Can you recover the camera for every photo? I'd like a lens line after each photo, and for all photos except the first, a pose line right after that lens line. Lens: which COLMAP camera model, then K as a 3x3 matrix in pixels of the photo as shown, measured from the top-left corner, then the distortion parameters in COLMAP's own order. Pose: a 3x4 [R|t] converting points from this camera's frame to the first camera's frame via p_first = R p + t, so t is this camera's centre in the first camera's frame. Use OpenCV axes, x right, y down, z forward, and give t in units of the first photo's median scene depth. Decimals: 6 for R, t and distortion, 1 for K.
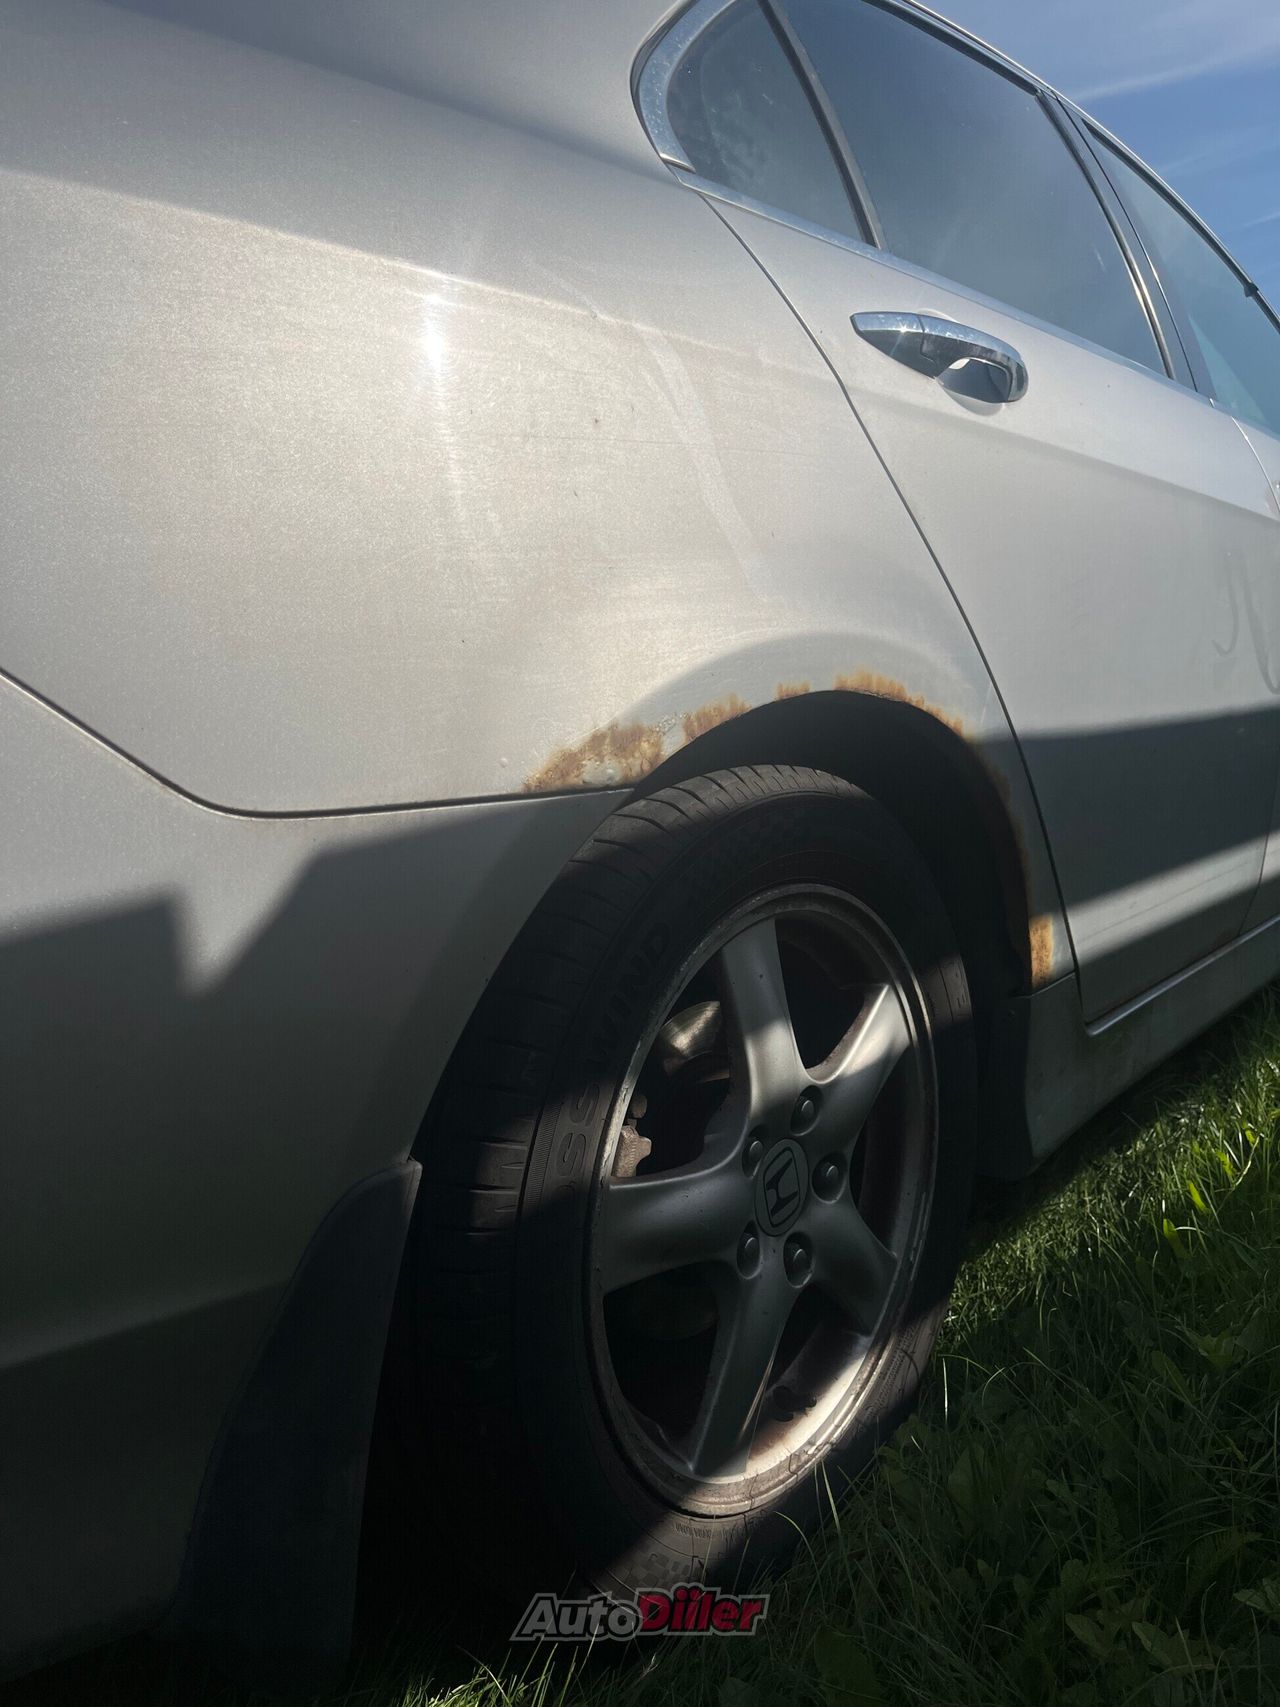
lens RADIAL K [[1299.9, 0, 640.0], [0, 1299.9, 853.5], [0, 0, 1]] dist [0.042074, -0.000080]
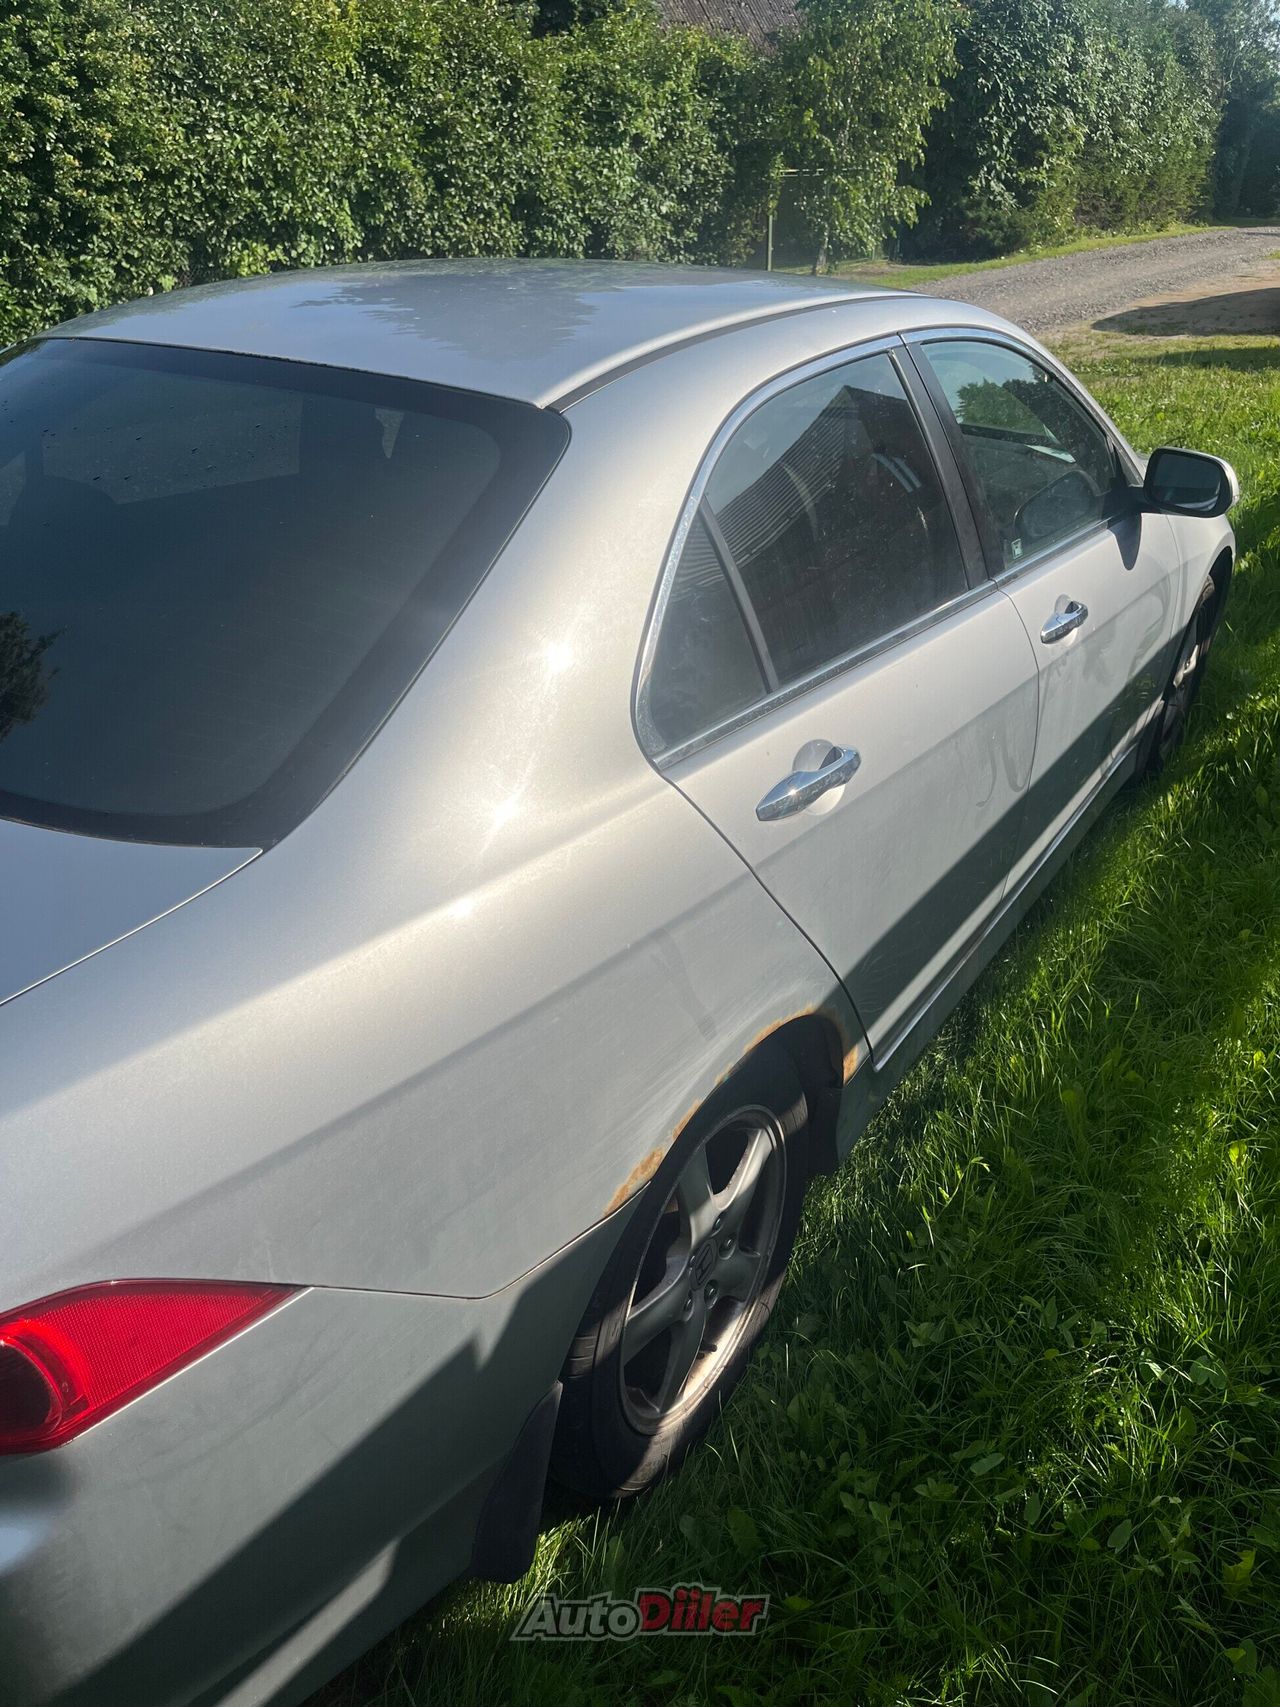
lens RADIAL K [[1285.9, 0, 640.0], [0, 1285.9, 853.5], [0, 0, 1]] dist [0.002220, -0.000319]
pose [[0.990924, -0.036870, 0.129270, -0.196070], [-0.005318, 0.950143, 0.311768, -0.872009], [-0.134320, -0.309626, 0.941324, -0.514425]]
